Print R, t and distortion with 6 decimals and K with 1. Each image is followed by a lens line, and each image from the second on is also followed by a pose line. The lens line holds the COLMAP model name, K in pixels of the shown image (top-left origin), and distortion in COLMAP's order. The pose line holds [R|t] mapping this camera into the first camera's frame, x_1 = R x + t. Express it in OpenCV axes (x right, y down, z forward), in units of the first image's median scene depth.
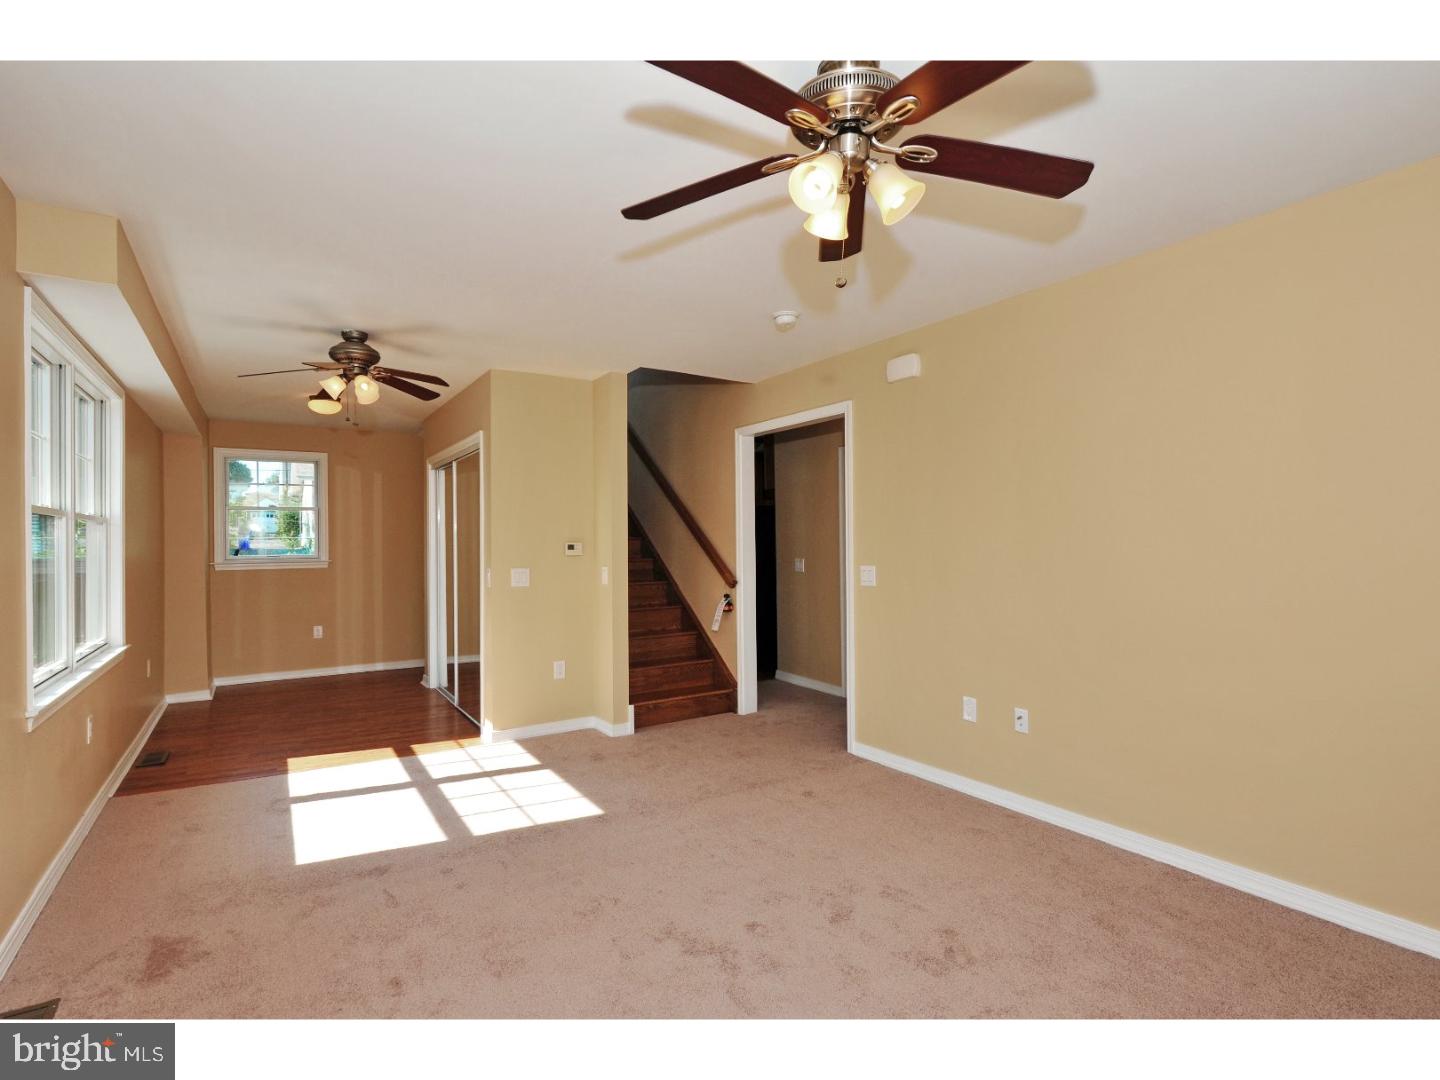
lens RADIAL K [[705.5, 0, 720.0], [0, 705.5, 540.0], [0, 0, 1]] dist [0.002624, -0.001979]
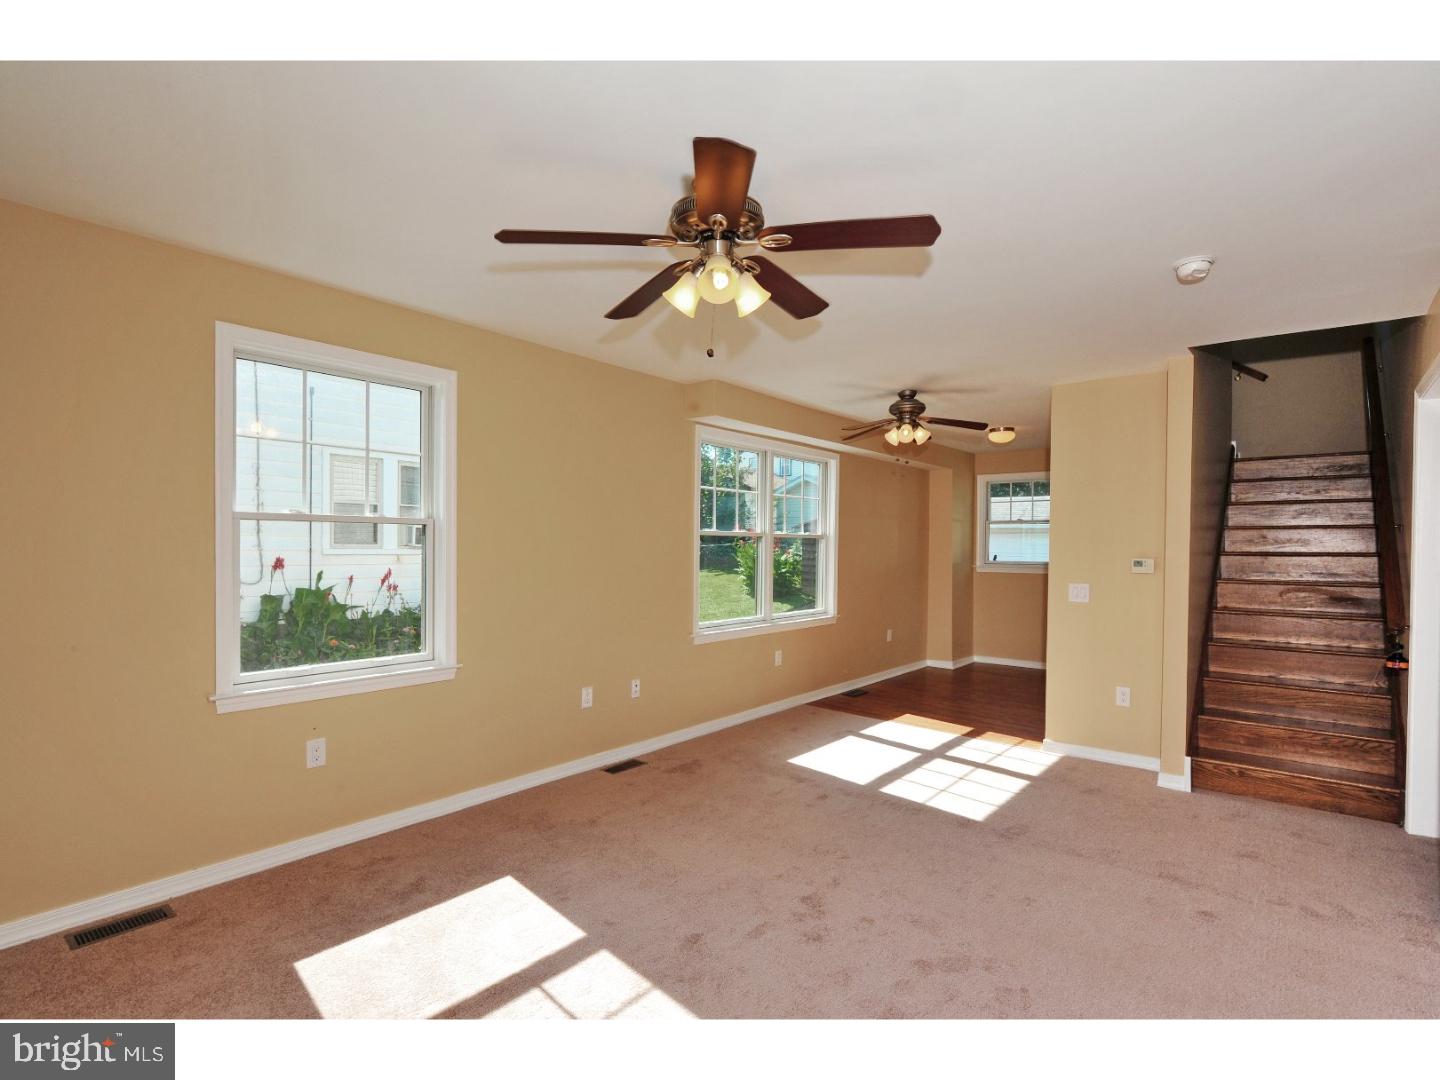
lens RADIAL K [[715.5, 0, 726.6], [0, 715.5, 547.7], [0, 0, 1]] dist [0.003137, 0.000016]
pose [[0.311850, 0.016123, -0.949995, 0.622339], [-0.007715, 0.999866, 0.014437, -0.024548], [0.950100, 0.002827, 0.311932, 0.275562]]
